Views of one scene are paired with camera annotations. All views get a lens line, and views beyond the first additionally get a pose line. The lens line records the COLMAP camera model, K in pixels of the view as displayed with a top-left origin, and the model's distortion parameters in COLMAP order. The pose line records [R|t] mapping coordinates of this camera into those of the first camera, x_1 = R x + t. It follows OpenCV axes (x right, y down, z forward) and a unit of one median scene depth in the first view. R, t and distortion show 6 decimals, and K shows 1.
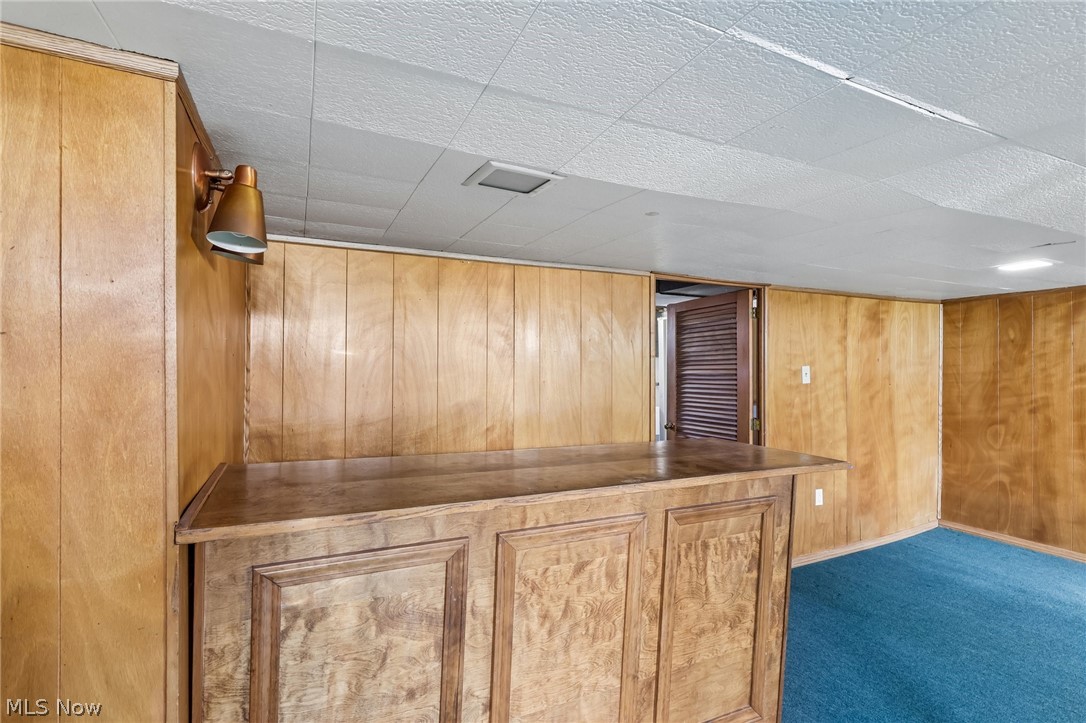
lens RADIAL K [[506.2, 0, 537.5], [0, 506.2, 360.0], [0, 0, 1]] dist [-0.003683, 0.001472]
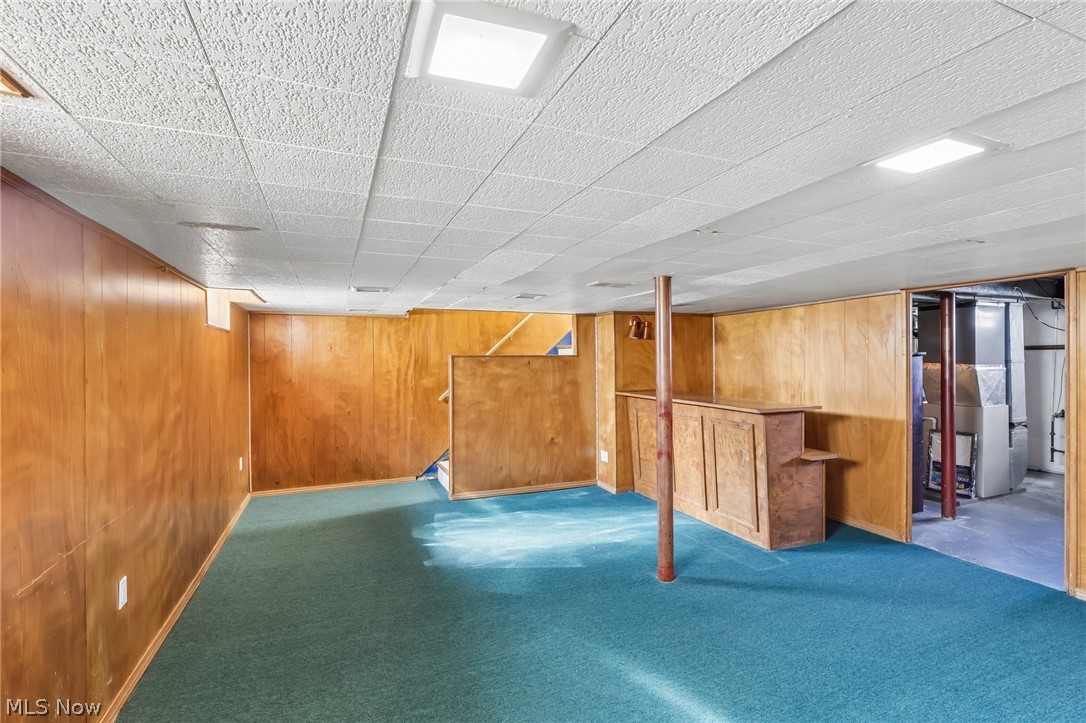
lens RADIAL K [[506.2, 0, 538.1], [0, 506.2, 360.4], [0, 0, 1]] dist [-0.003683, 0.001472]
pose [[-0.060788, -0.007560, -0.998122, 1.936491], [0.016021, 0.999835, -0.008548, 0.004817], [0.998022, -0.016510, -0.060657, 0.178400]]
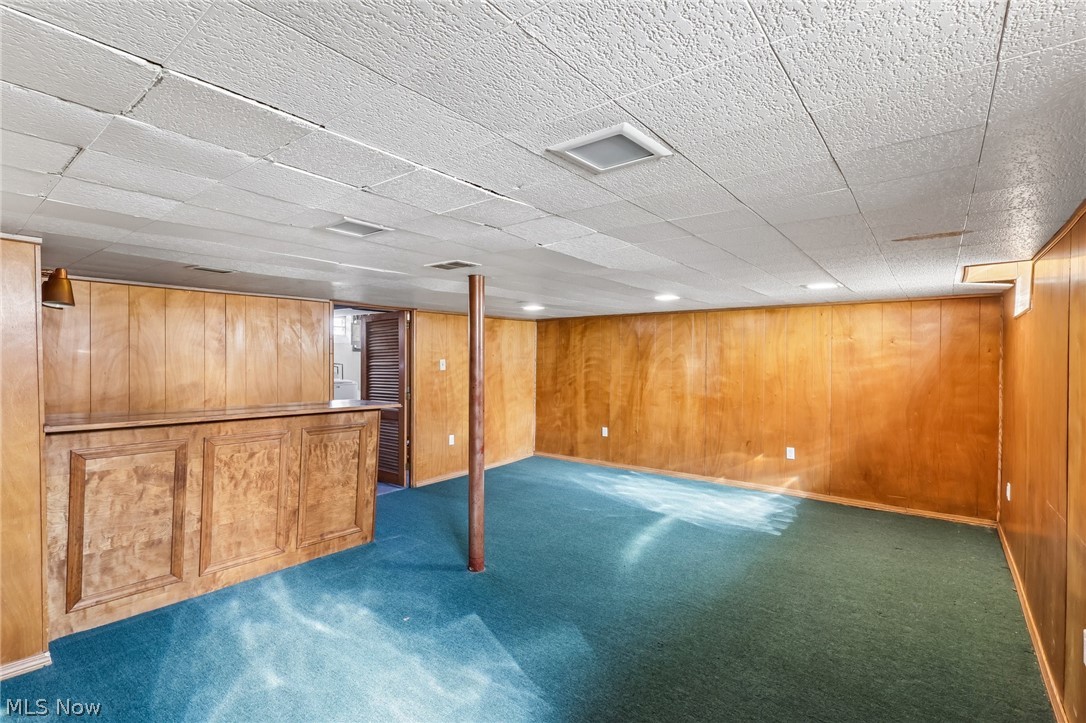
lens RADIAL K [[506.2, 0, 545.1], [0, 506.2, 364.1], [0, 0, 1]] dist [-0.003683, 0.001472]
pose [[0.893072, -0.005453, 0.449880, 0.139118], [-0.004782, 0.999755, 0.021610, -0.013884], [-0.449888, -0.021450, 0.892827, -0.870966]]
